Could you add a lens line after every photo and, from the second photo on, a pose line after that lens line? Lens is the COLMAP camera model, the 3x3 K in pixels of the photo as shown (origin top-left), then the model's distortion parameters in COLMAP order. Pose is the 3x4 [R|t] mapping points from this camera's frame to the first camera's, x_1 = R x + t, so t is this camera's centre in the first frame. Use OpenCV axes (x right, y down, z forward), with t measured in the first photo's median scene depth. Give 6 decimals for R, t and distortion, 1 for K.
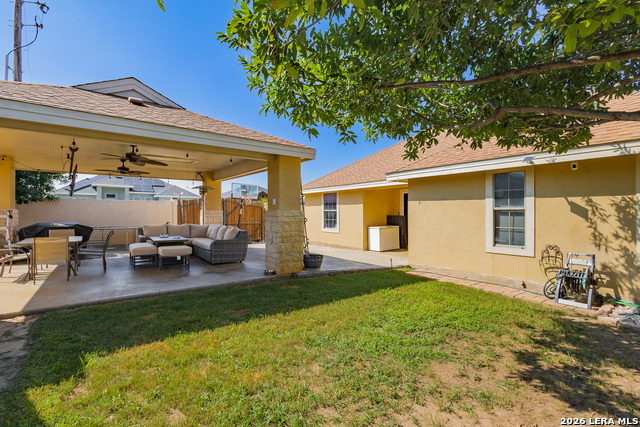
lens RADIAL K [[293.7, 0, 319.1], [0, 293.7, 214.5], [0, 0, 1]] dist [0.005810, -0.001108]
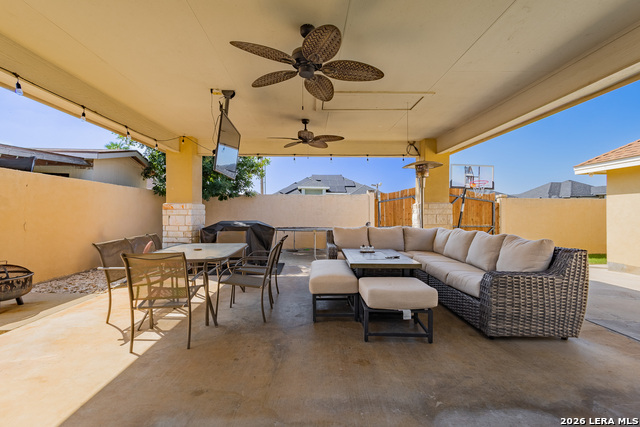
lens RADIAL K [[293.7, 0, 318.8], [0, 293.7, 213.1], [0, 0, 1]] dist [0.005810, -0.001108]
pose [[0.822754, -0.005412, -0.568372, -0.231804], [0.001140, 0.999968, -0.007871, 0.010545], [0.568397, 0.005828, 0.822734, 0.403616]]
